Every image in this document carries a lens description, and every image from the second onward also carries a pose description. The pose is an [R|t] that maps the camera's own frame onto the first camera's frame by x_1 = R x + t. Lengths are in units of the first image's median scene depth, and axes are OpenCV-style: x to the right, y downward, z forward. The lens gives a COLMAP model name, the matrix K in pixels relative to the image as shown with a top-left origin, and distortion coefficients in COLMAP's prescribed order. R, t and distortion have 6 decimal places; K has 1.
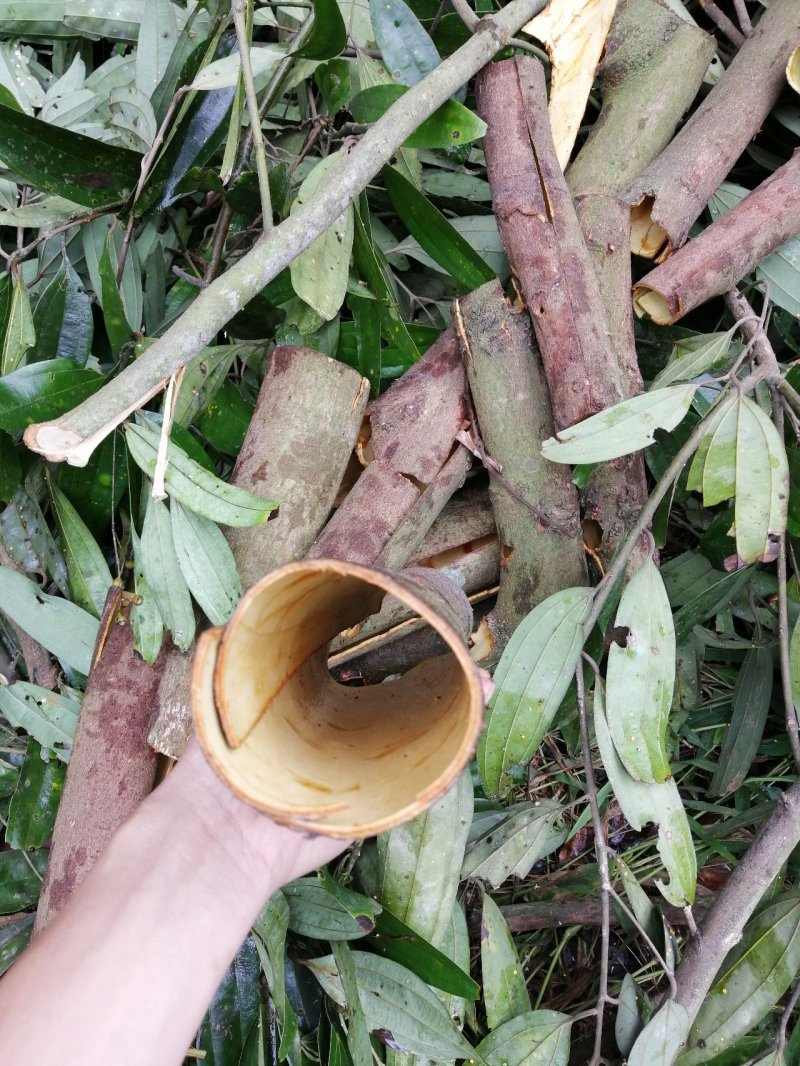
lens RADIAL K [[779.5, 0, 398.1], [0, 779.5, 525.6], [0, 0, 1]] dist [-0.048524, 0.052907]
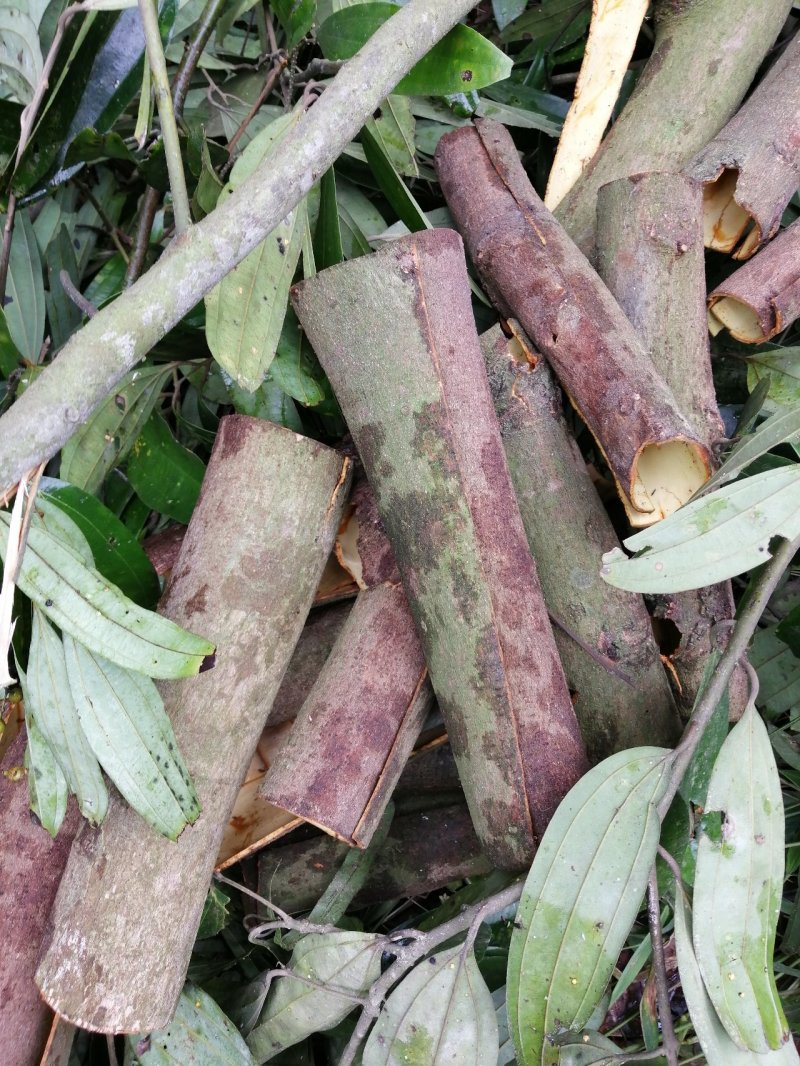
lens RADIAL K [[779.5, 0, 397.4], [0, 779.5, 499.8], [0, 0, 1]] dist [-0.048524, 0.052907]
pose [[0.999793, -0.005566, 0.019578, -0.004184], [0.004896, 0.999405, 0.034138, -0.145936], [-0.019756, -0.034035, 0.999225, 0.283542]]
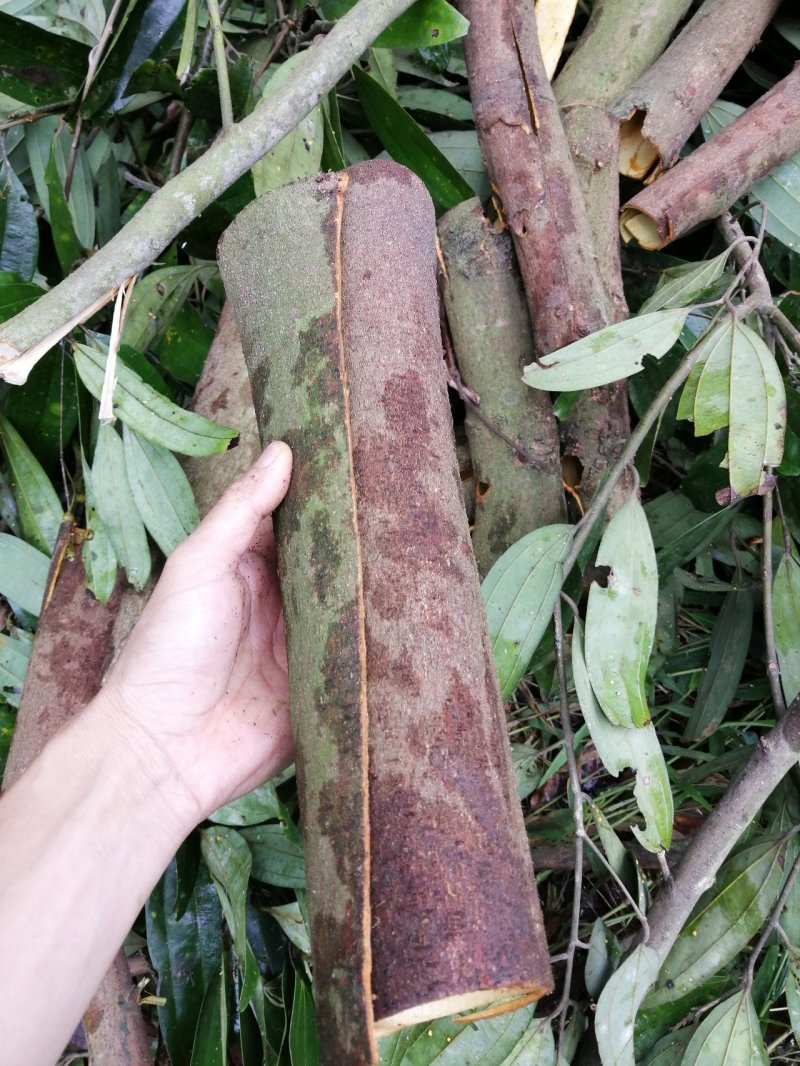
lens RADIAL K [[779.5, 0, 395.4], [0, 779.5, 520.3], [0, 0, 1]] dist [-0.048524, 0.052907]
pose [[0.999369, 0.007764, 0.034658, 0.000443], [-0.009761, 0.998280, 0.057807, 0.018752], [-0.034150, -0.058108, 0.997726, 0.052703]]
